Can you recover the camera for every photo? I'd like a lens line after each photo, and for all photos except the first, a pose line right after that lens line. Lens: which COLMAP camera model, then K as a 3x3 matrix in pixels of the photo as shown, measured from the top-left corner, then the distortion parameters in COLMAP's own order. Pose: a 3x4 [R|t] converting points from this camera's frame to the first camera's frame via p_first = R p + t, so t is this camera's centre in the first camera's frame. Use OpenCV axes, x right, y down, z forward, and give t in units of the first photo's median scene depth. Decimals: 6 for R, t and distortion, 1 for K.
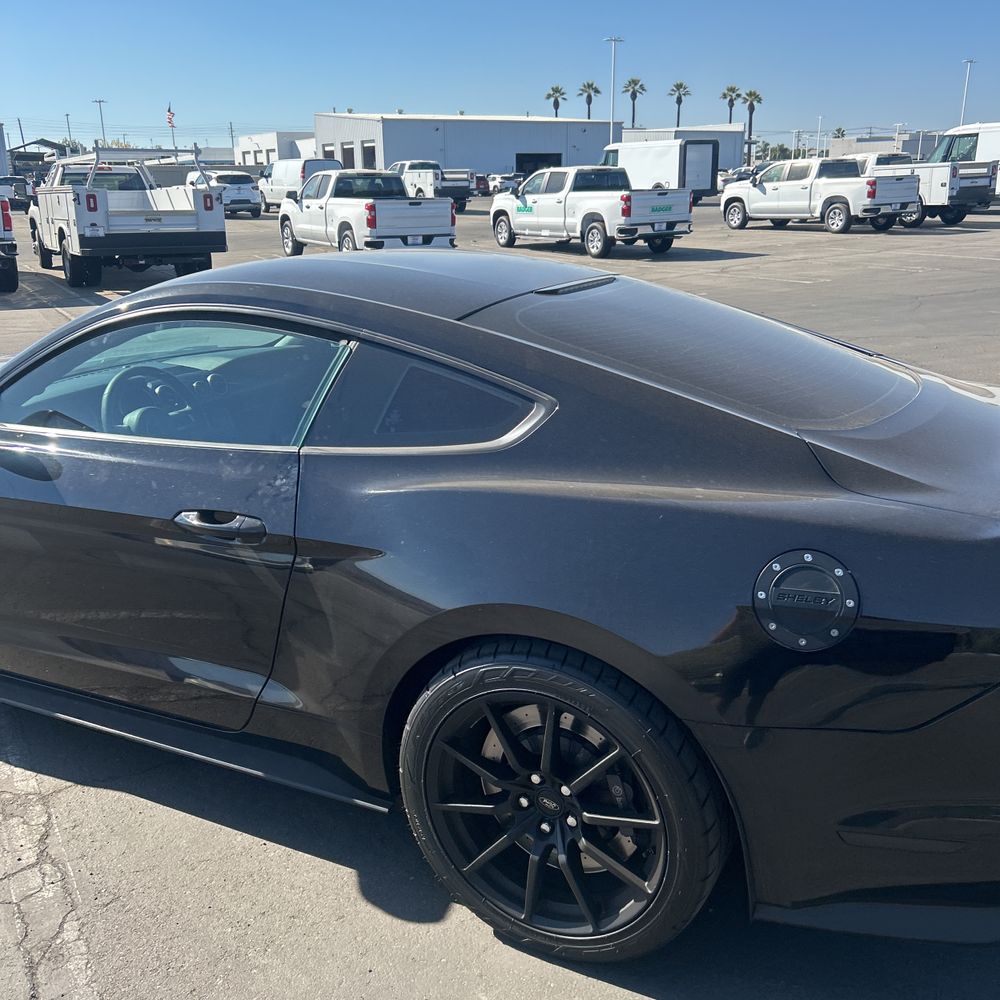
lens RADIAL K [[1017.6, 0, 497.2], [0, 1017.6, 496.0], [0, 0, 1]] dist [0.013984, -0.016788]
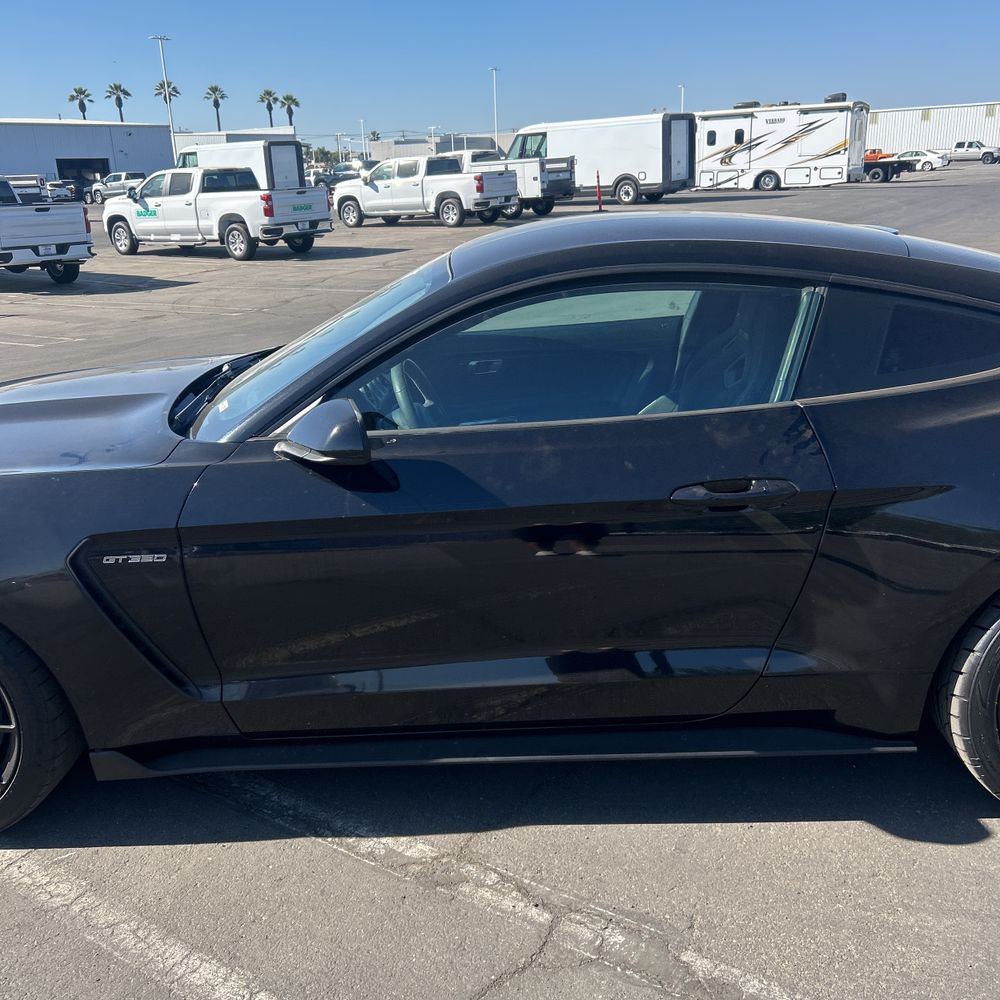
lens RADIAL K [[1004.1, 0, 496.4], [0, 1004.1, 513.7], [0, 0, 1]] dist [0.020353, -0.018823]
pose [[0.911863, -0.149588, 0.382268, -0.072249], [0.143613, 0.988642, 0.044297, -0.002220], [-0.384552, 0.014506, 0.922989, 0.020640]]
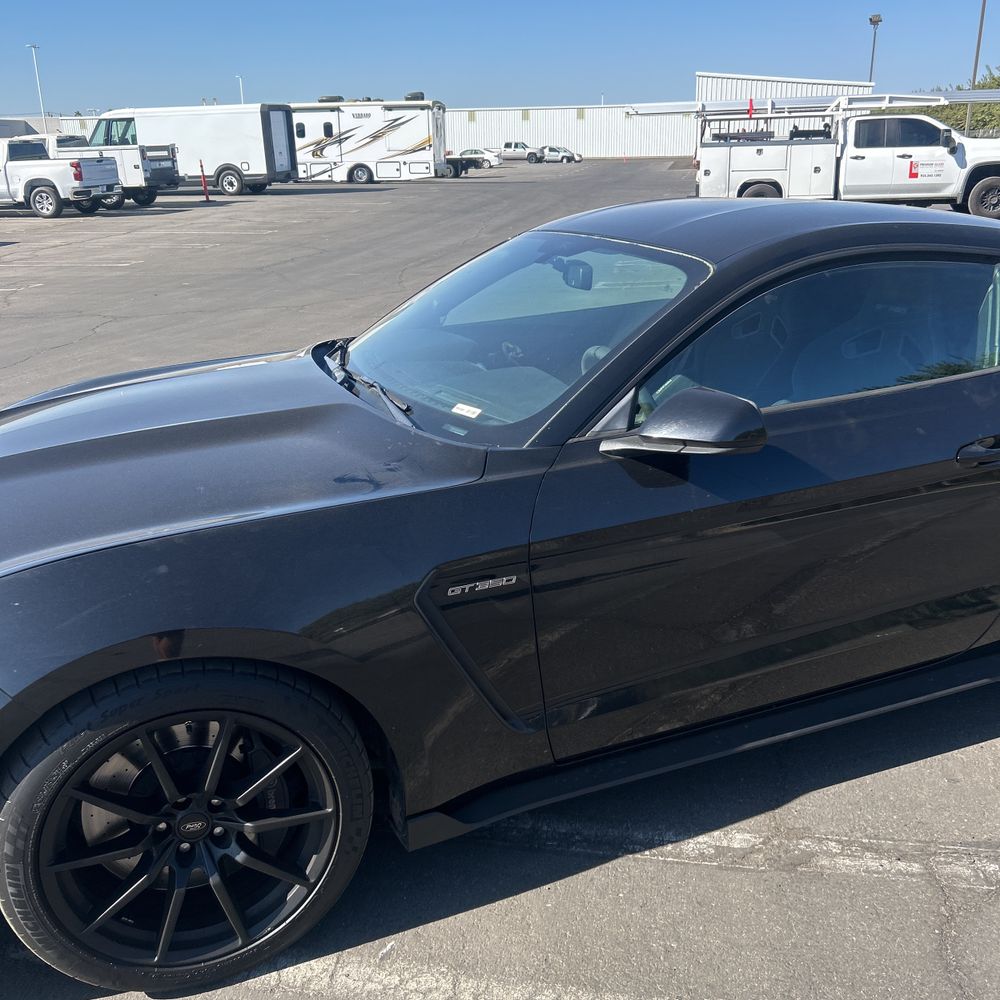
lens RADIAL K [[1009.2, 0, 506.5], [0, 1009.2, 501.0], [0, 0, 1]] dist [0.001236, -0.003538]
pose [[0.664972, -0.237676, 0.708042, -0.118196], [0.223843, 0.967857, 0.114664, -0.013254], [-0.712536, 0.082242, 0.696799, 0.056826]]
